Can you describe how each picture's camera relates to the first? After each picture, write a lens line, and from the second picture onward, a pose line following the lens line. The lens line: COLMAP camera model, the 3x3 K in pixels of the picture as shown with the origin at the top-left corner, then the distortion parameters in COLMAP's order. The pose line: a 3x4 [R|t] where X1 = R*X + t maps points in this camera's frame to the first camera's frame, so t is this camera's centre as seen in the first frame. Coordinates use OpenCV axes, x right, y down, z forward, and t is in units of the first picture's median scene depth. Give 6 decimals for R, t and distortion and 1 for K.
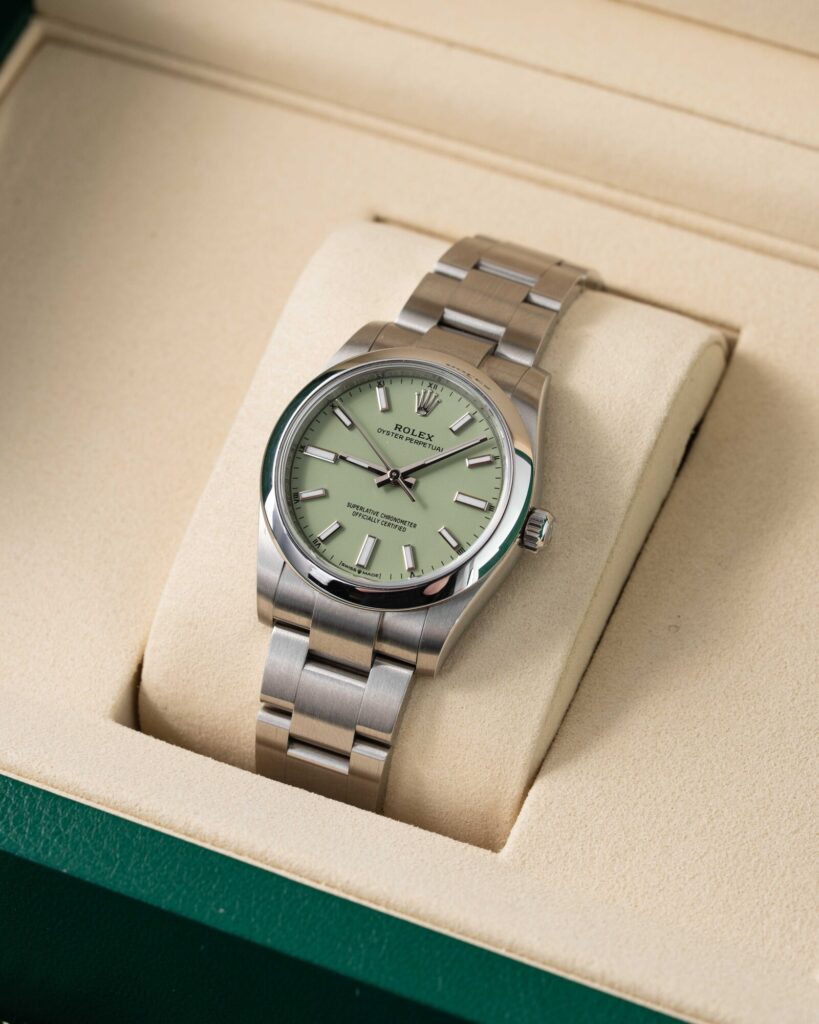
lens RADIAL K [[4364.9, 0, 412.2], [0, 4364.9, 509.7], [0, 0, 1]] dist [0.027161, 0.000000]
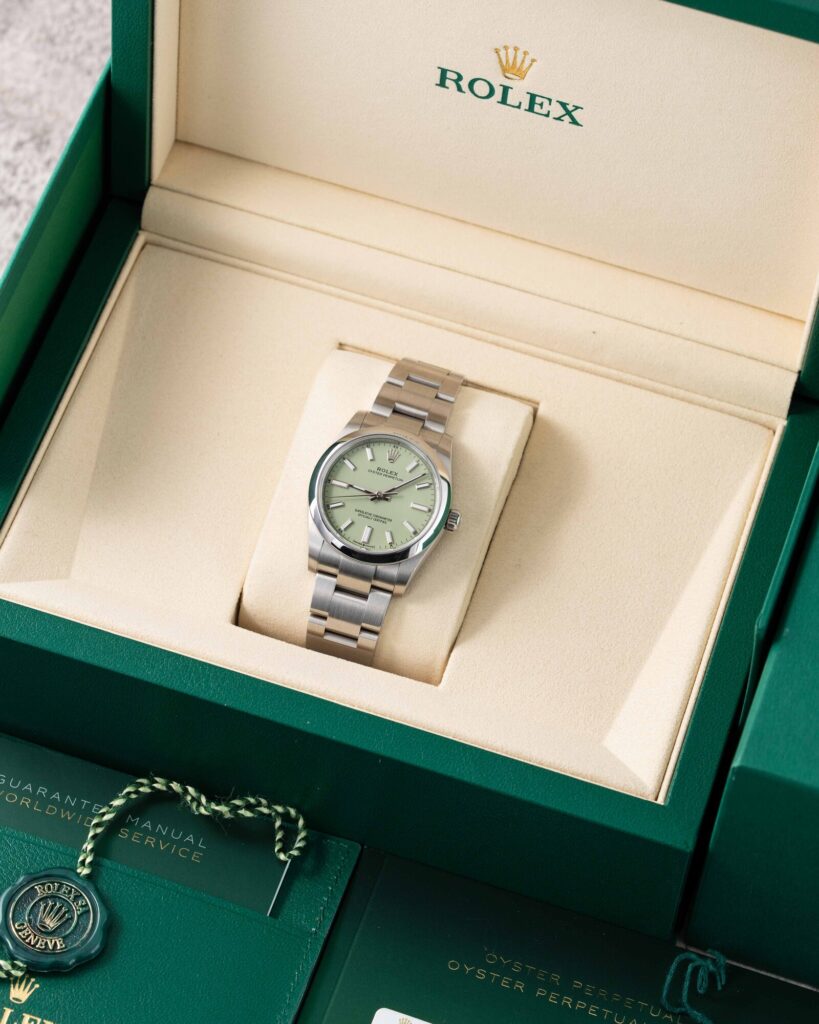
lens RADIAL K [[4364.9, 0, 408.2], [0, 4364.9, 513.7], [0, 0, 1]] dist [0.027161, 0.000000]
pose [[0.987848, -0.031412, 0.152216, -0.283489], [0.020100, 0.996959, 0.075291, -0.143343], [-0.154118, -0.071316, 0.985475, -0.903391]]
